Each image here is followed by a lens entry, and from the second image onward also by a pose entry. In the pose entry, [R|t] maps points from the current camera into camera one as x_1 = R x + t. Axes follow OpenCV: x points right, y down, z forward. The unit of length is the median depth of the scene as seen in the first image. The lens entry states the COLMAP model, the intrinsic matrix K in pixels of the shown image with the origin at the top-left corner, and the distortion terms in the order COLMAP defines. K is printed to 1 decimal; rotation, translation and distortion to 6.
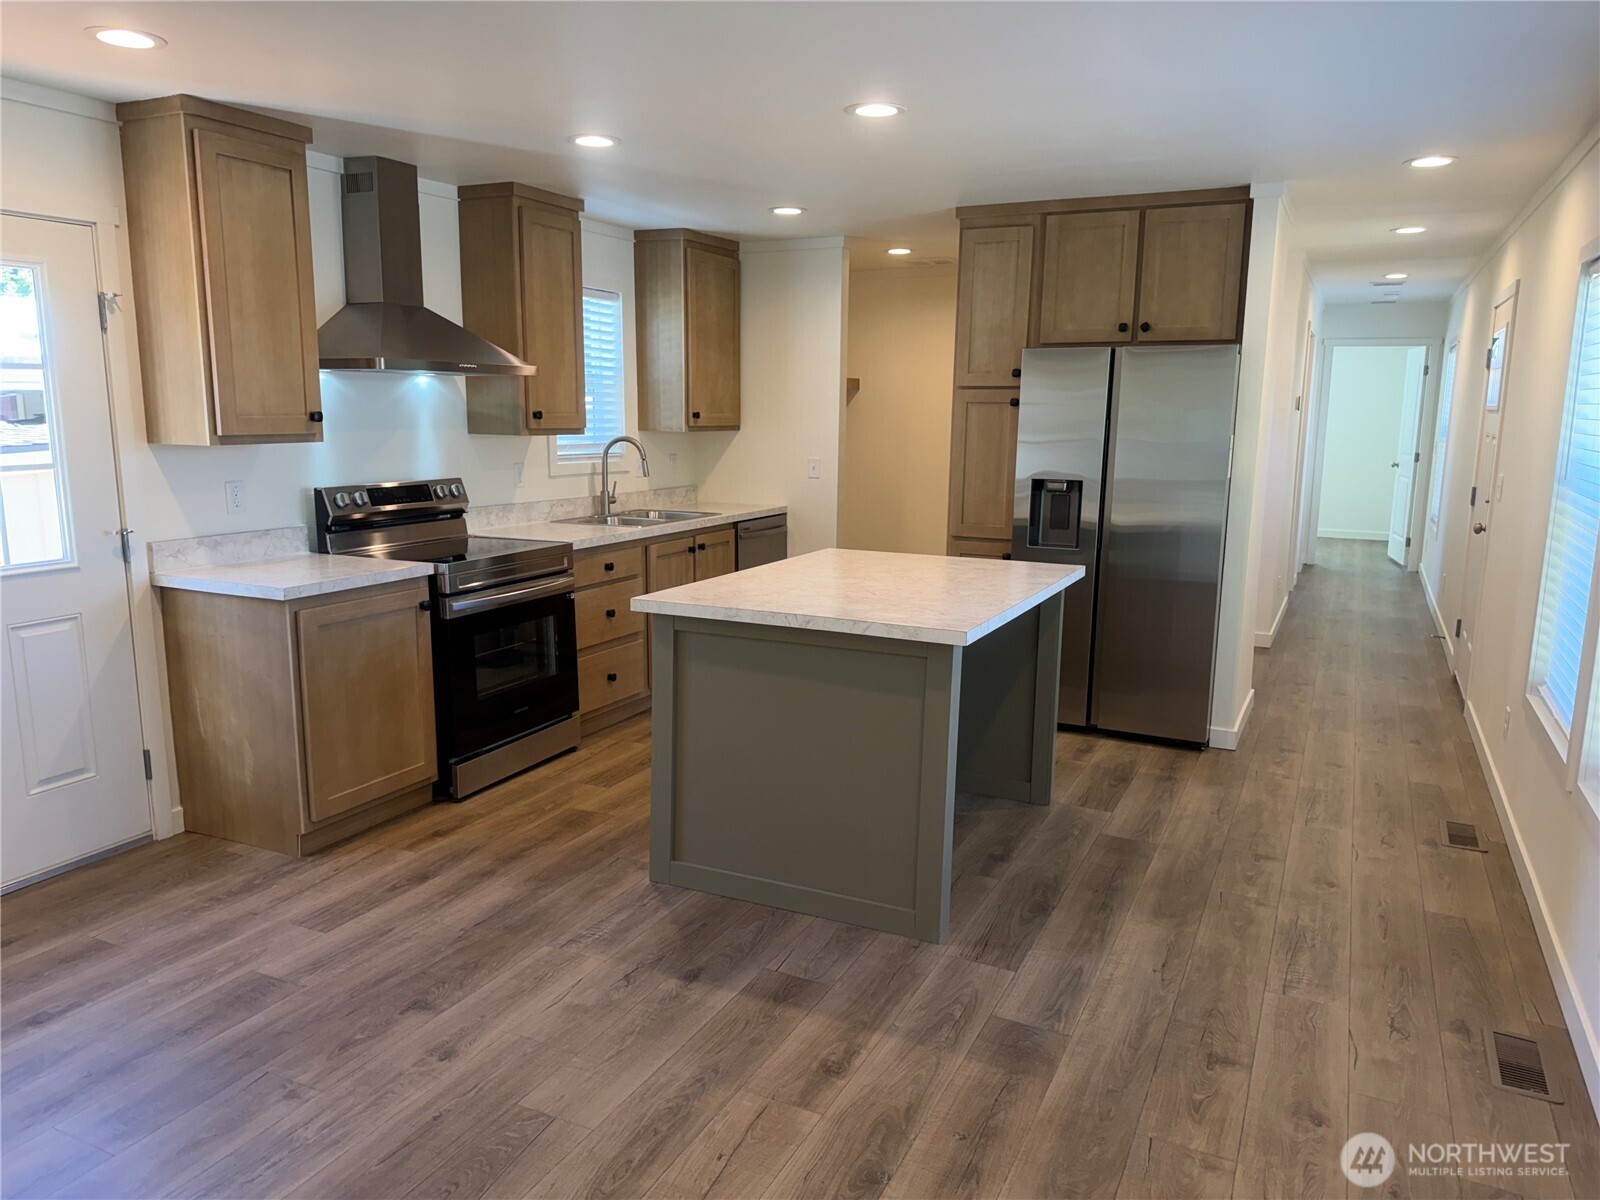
lens RADIAL K [[1133.4, 0, 793.9], [0, 1133.4, 595.8], [0, 0, 1]] dist [0.055746, -0.048009]
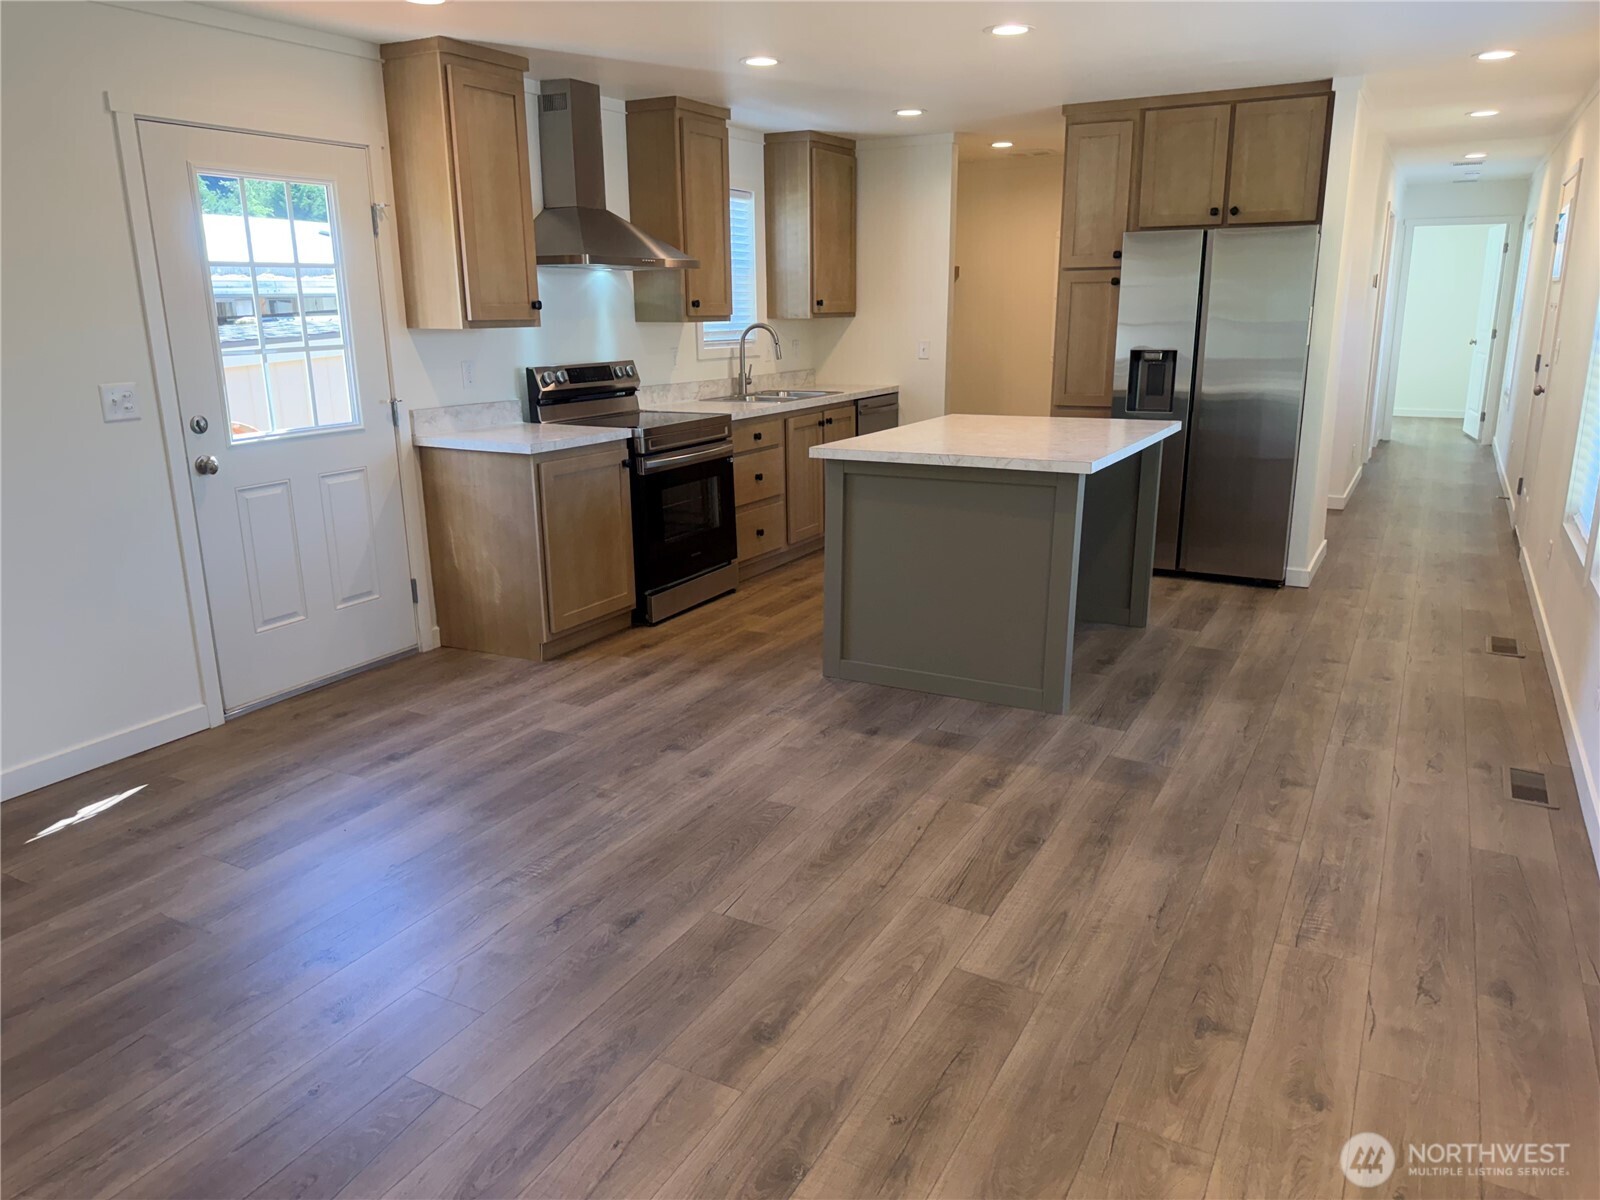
lens RADIAL K [[1133.4, 0, 802.5], [0, 1133.4, 583.0], [0, 0, 1]] dist [0.055746, -0.048009]
pose [[0.998711, -0.008221, -0.050081, -0.081567], [0.011904, 0.997210, 0.073686, 0.053406], [0.049335, -0.074187, 0.996023, -0.218378]]
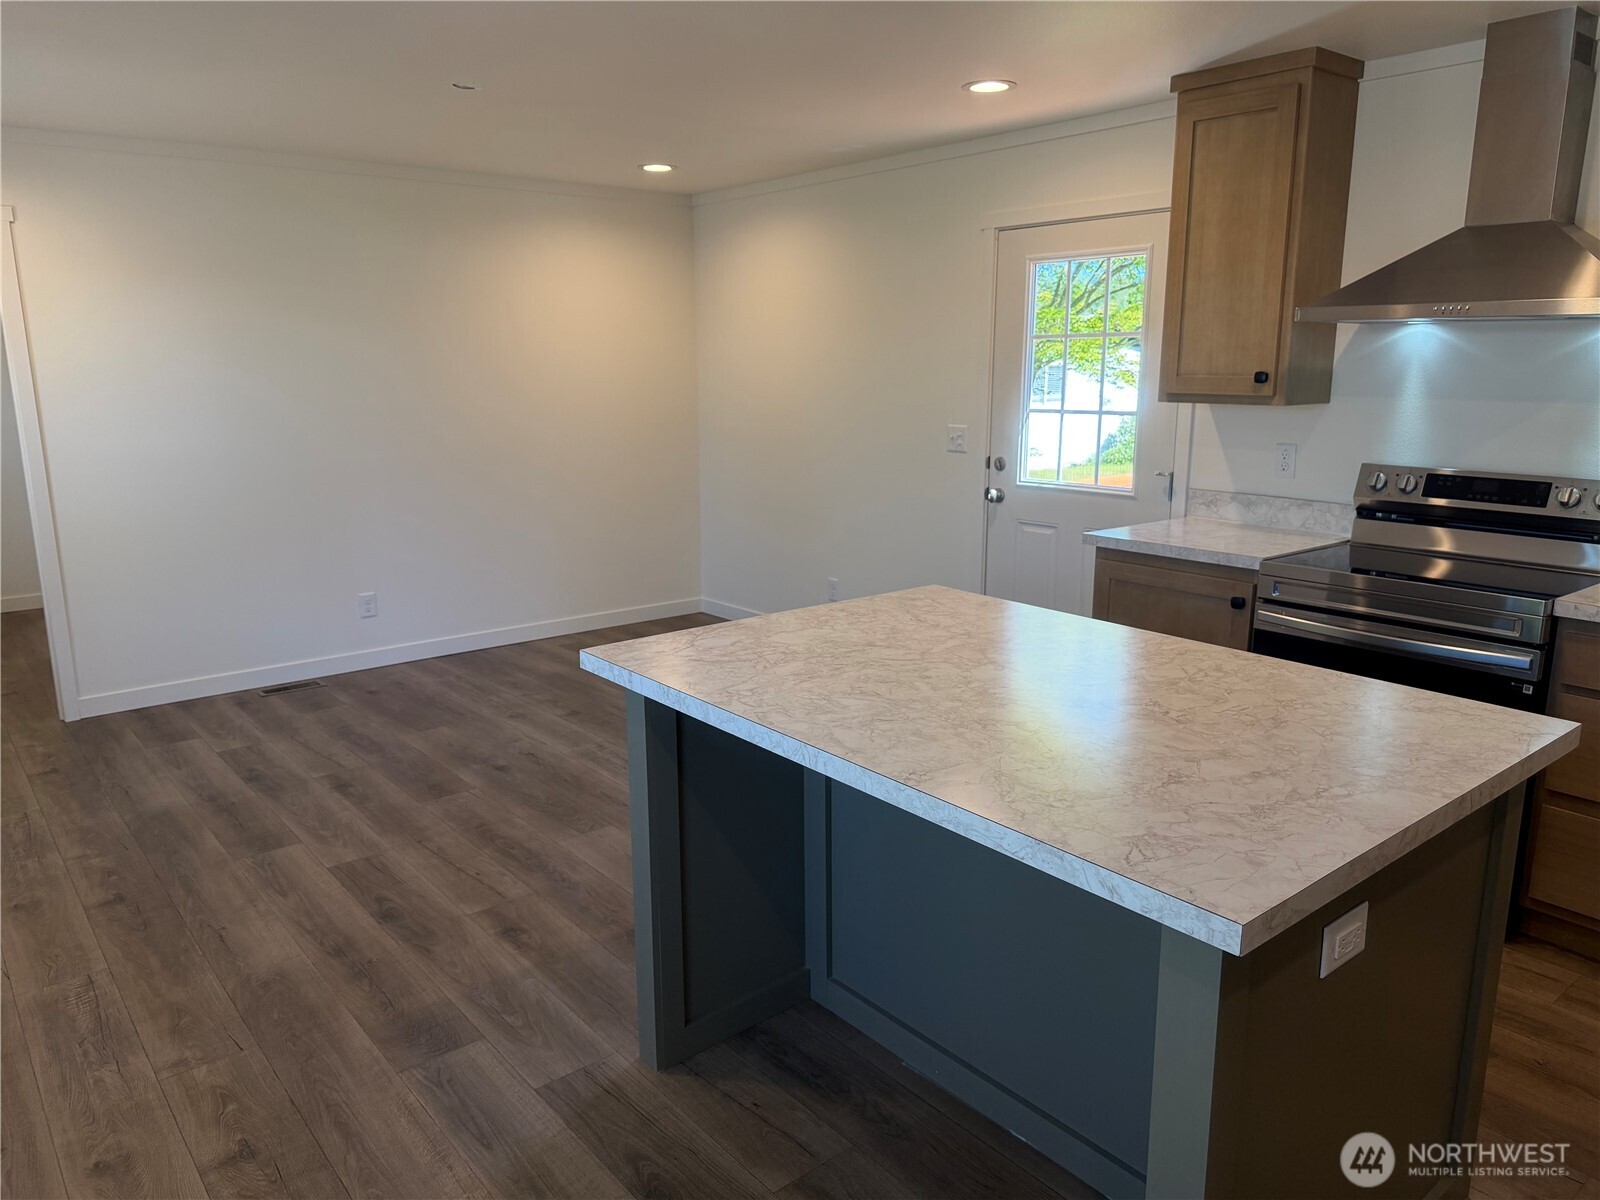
lens RADIAL K [[1133.4, 0, 823.6], [0, 1133.4, 628.5], [0, 0, 1]] dist [0.055746, -0.048009]
pose [[-0.408069, 0.209861, -0.888503, 0.604703], [-0.151763, 0.944087, 0.292691, -0.189984], [0.900249, 0.254280, -0.353404, 1.109817]]
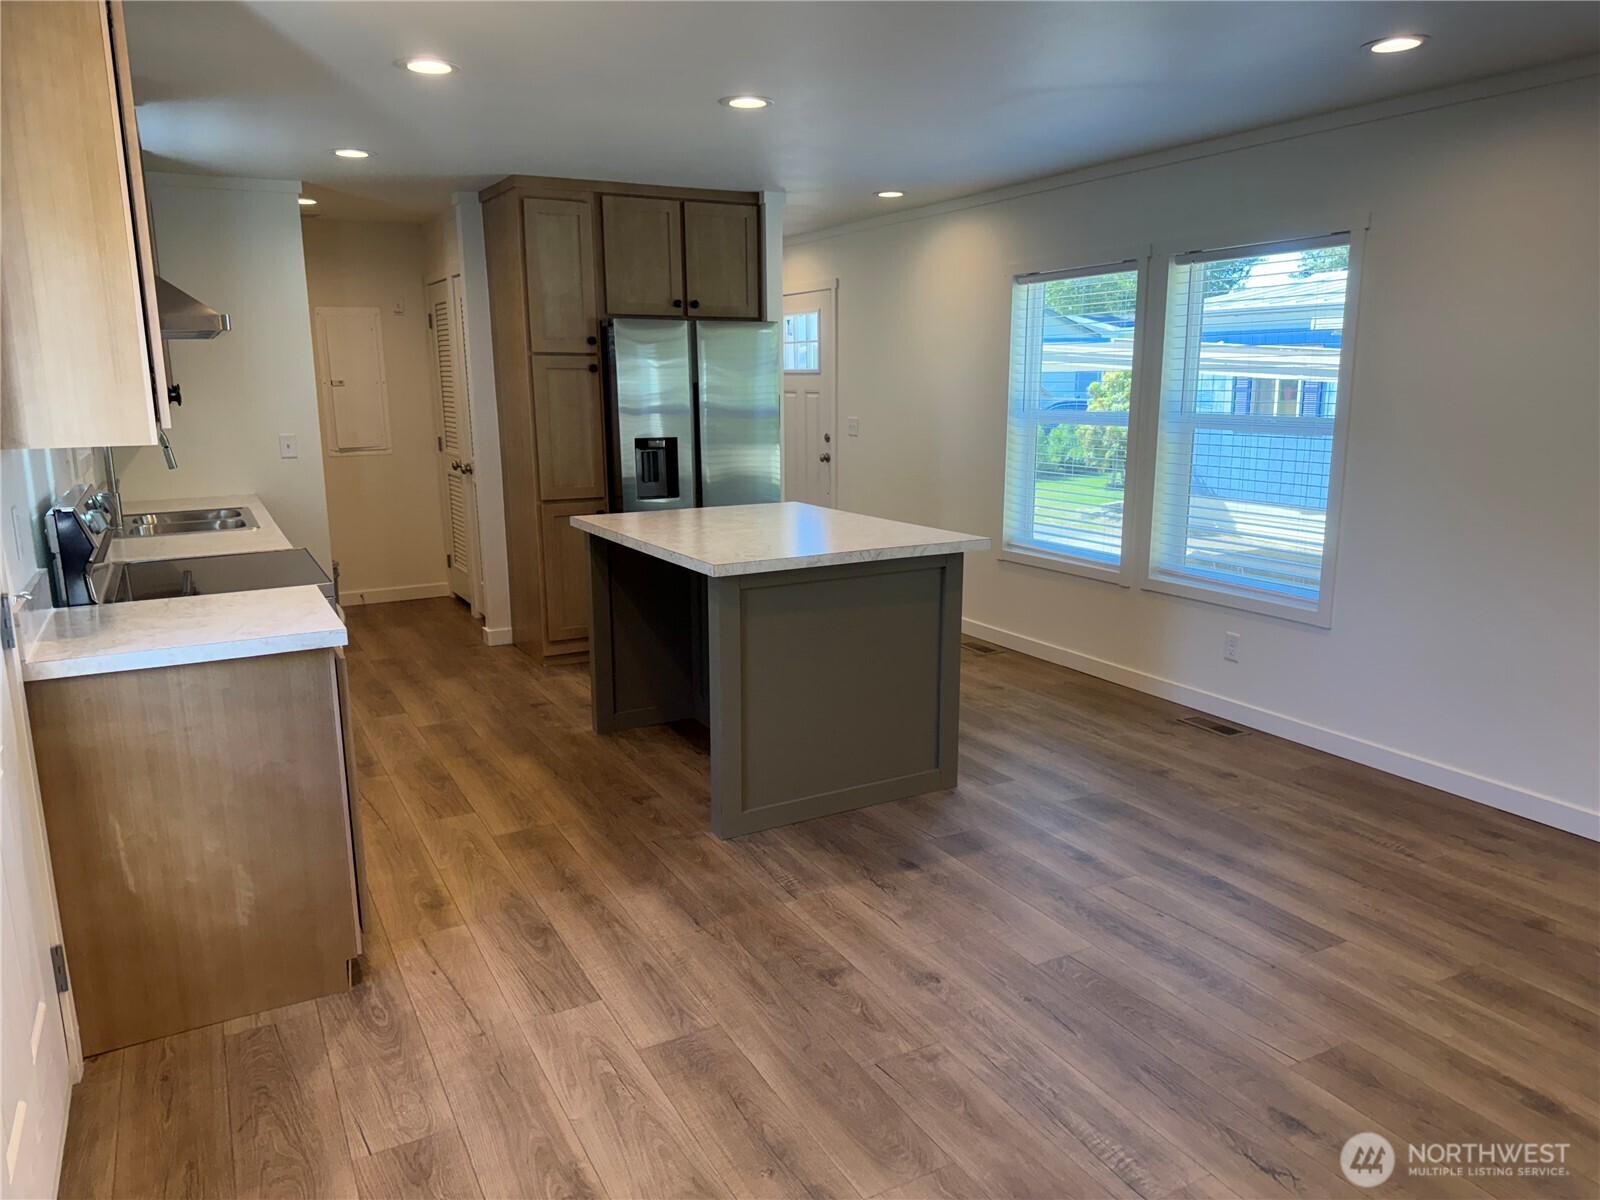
lens RADIAL K [[1133.4, 0, 799.4], [0, 1133.4, 586.1], [0, 0, 1]] dist [0.055746, -0.048009]
pose [[0.580639, -0.166098, 0.797038, -0.804424], [0.152953, 0.983792, 0.093590, -0.053799], [-0.799665, 0.067567, 0.596633, 0.302836]]
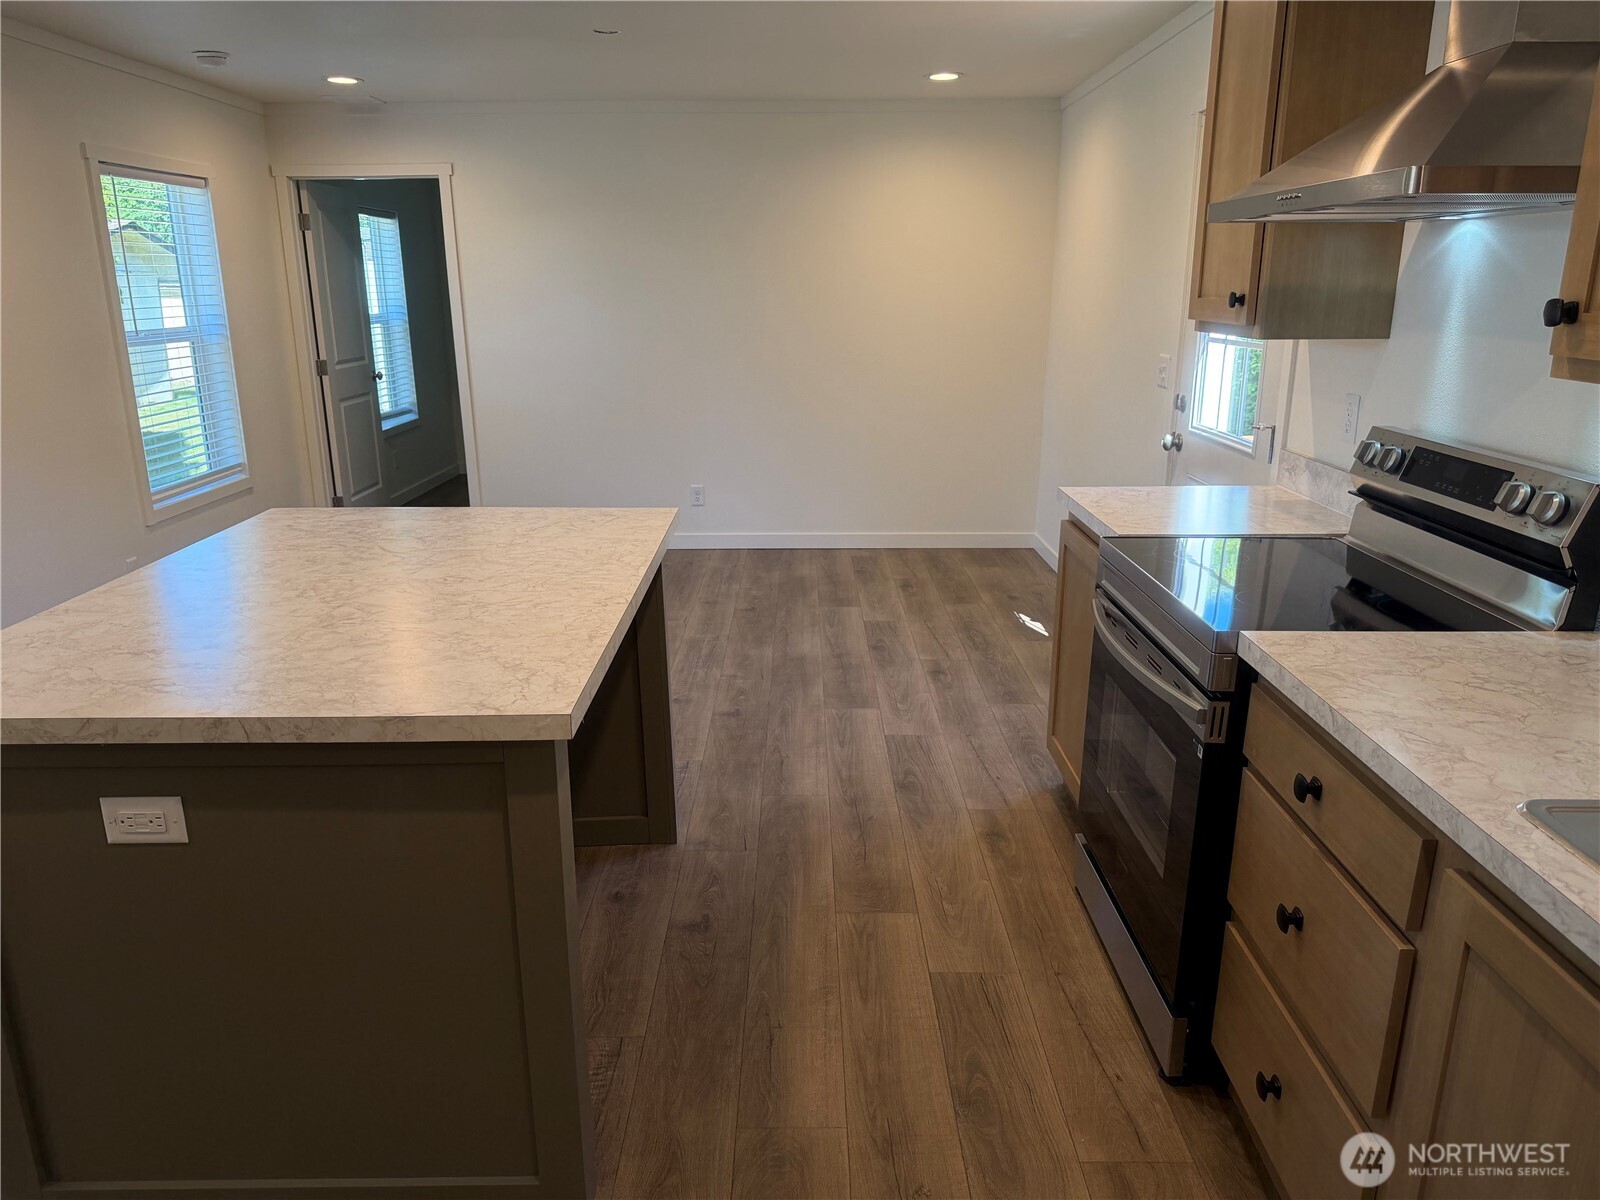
lens RADIAL K [[1133.4, 0, 777.7], [0, 1133.4, 623.5], [0, 0, 1]] dist [0.055746, -0.048009]
pose [[-0.903469, 0.121010, -0.411219, 0.144162], [-0.075766, 0.899140, 0.431053, -0.268545], [0.421905, 0.420599, -0.803177, 1.579968]]
